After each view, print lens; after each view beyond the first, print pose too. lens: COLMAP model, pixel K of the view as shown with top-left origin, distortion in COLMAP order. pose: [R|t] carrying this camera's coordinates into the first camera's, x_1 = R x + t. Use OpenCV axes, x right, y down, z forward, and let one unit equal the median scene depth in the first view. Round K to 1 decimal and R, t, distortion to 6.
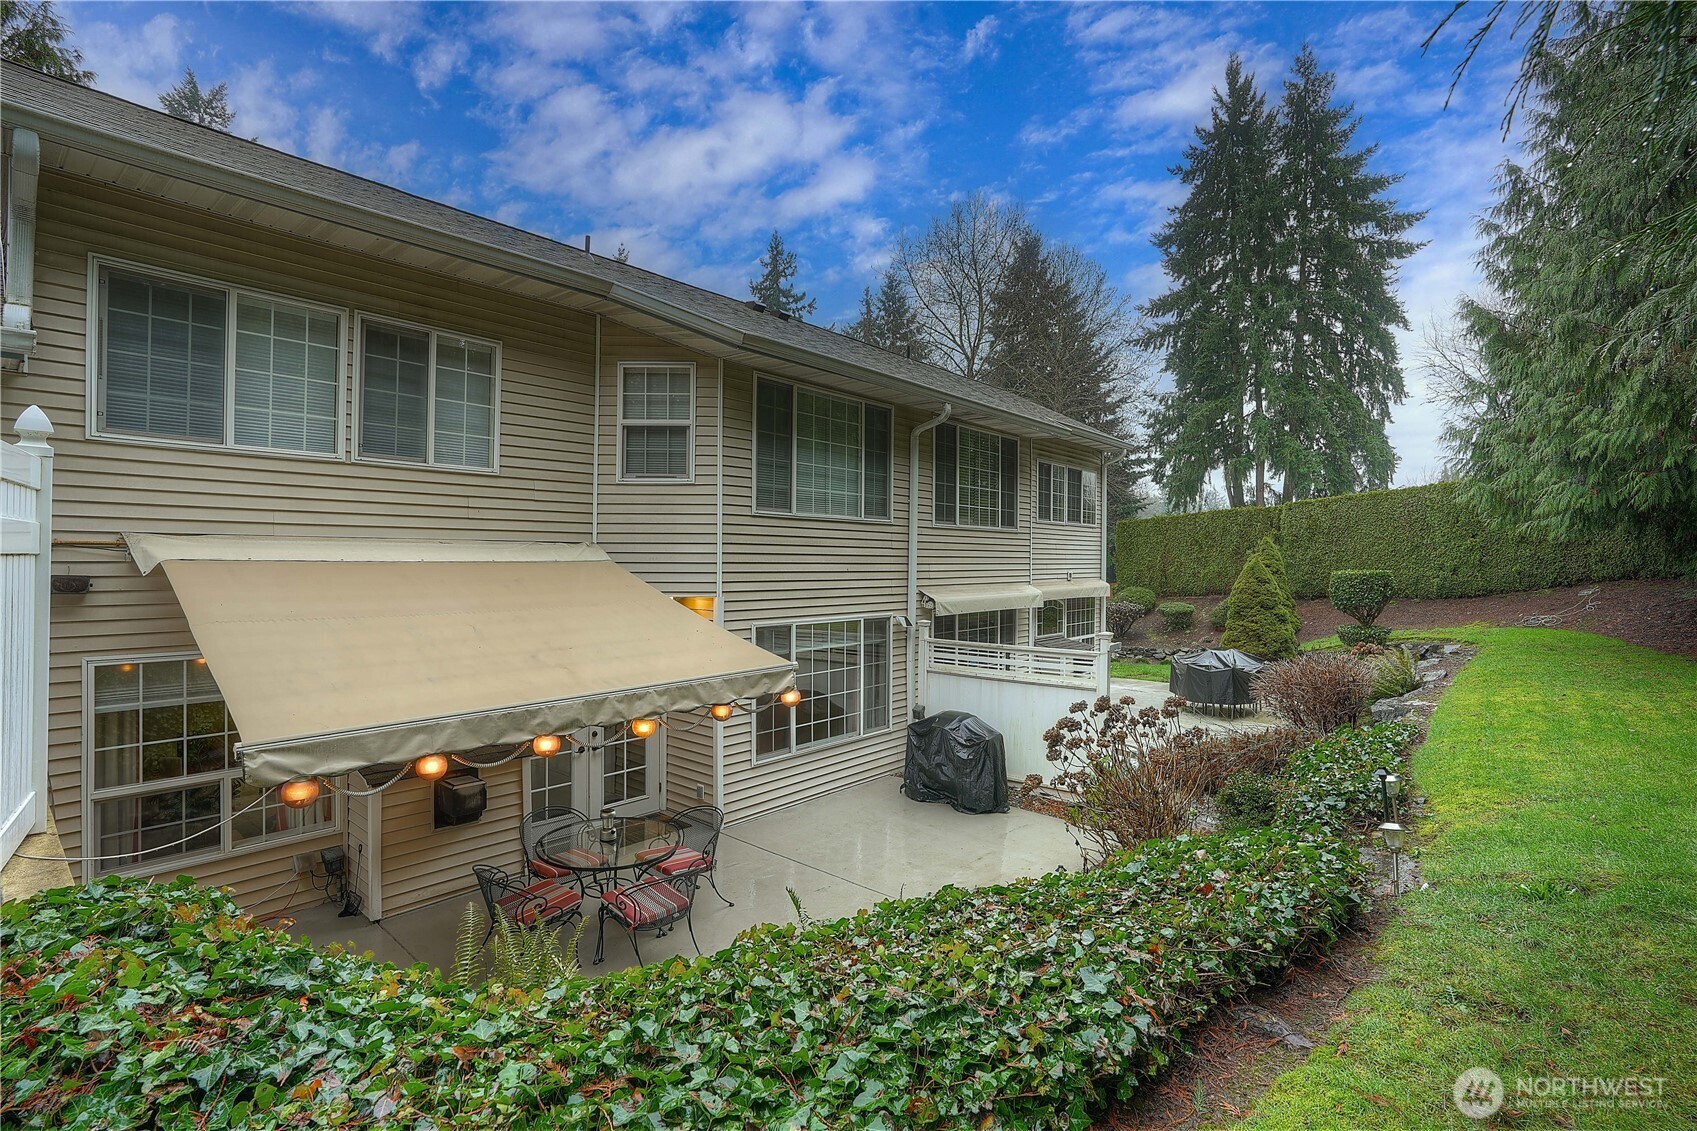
lens RADIAL K [[781.7, 0, 848.5], [0, 781.7, 565.5], [0, 0, 1]] dist [-0.074100, 0.027603]
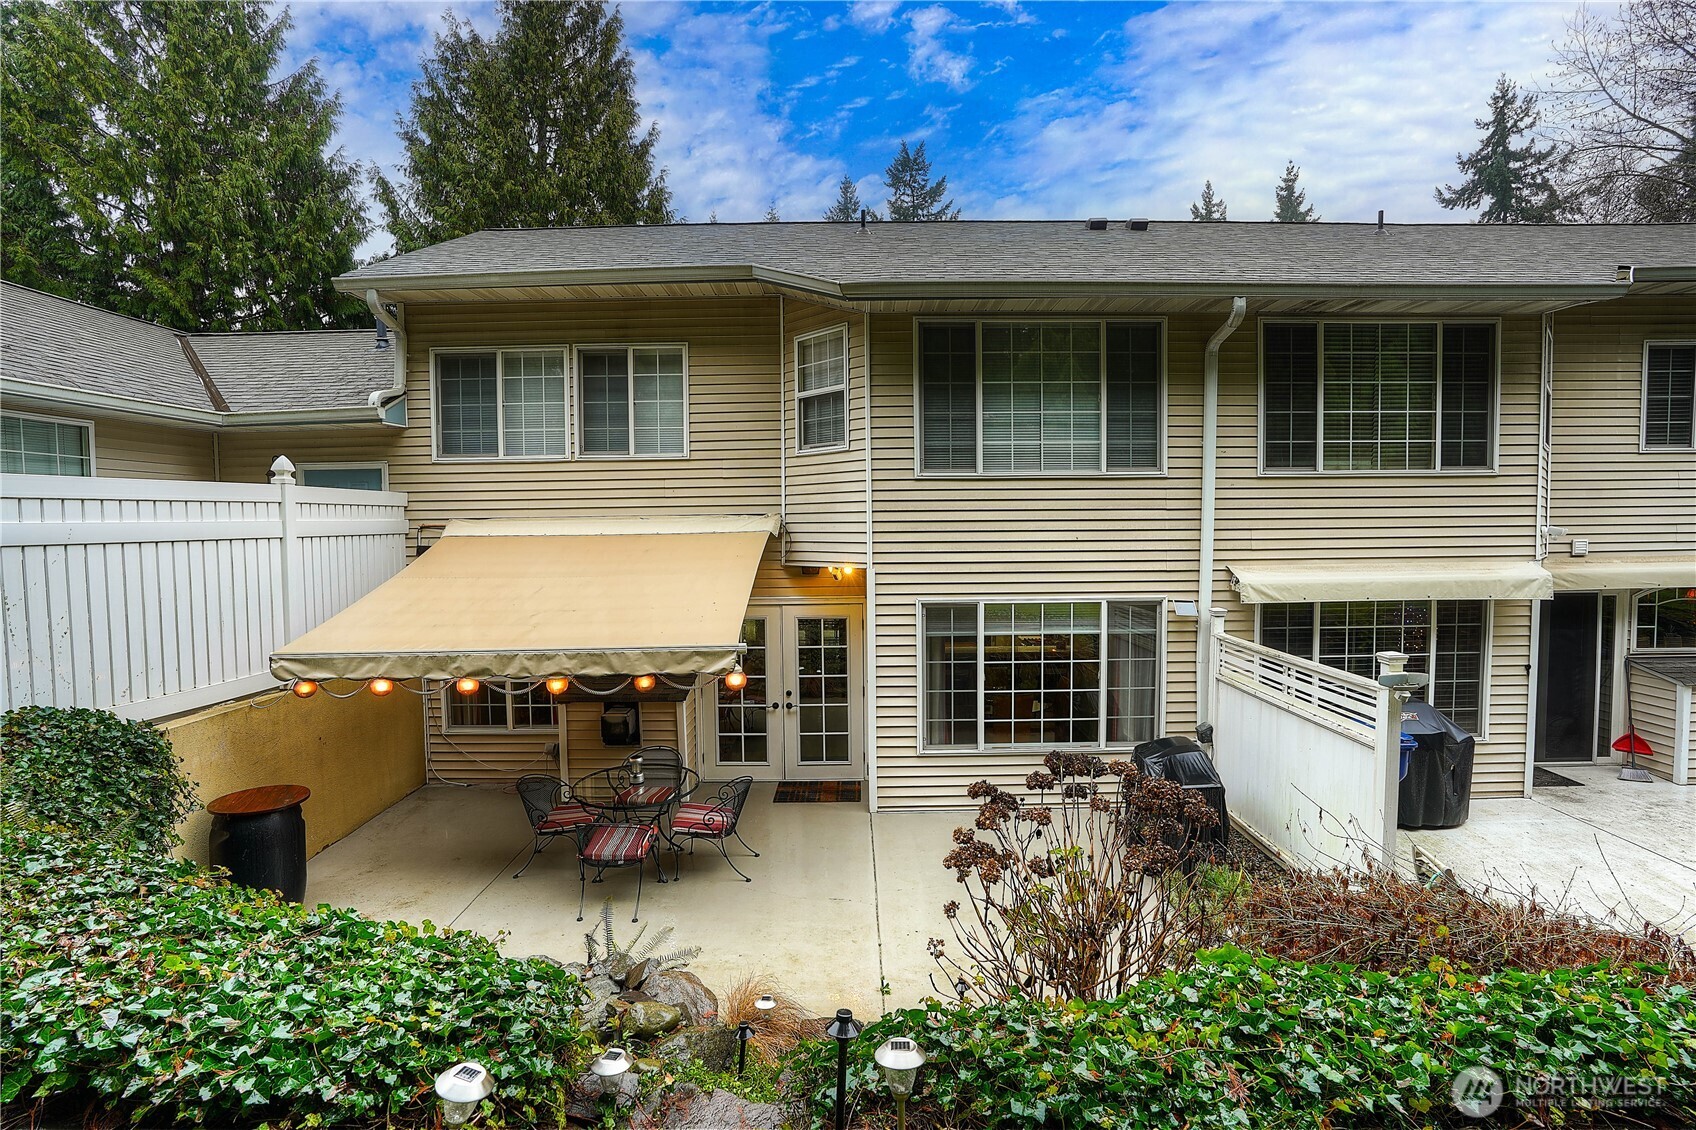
lens RADIAL K [[781.2, 0, 848.0], [0, 781.2, 565.0], [0, 0, 1]] dist [-0.074100, 0.027603]
pose [[0.652368, 0.028819, -0.757354, 0.468885], [0.011103, 0.998806, 0.047571, -0.008115], [0.757821, -0.039443, 0.651270, 0.323650]]
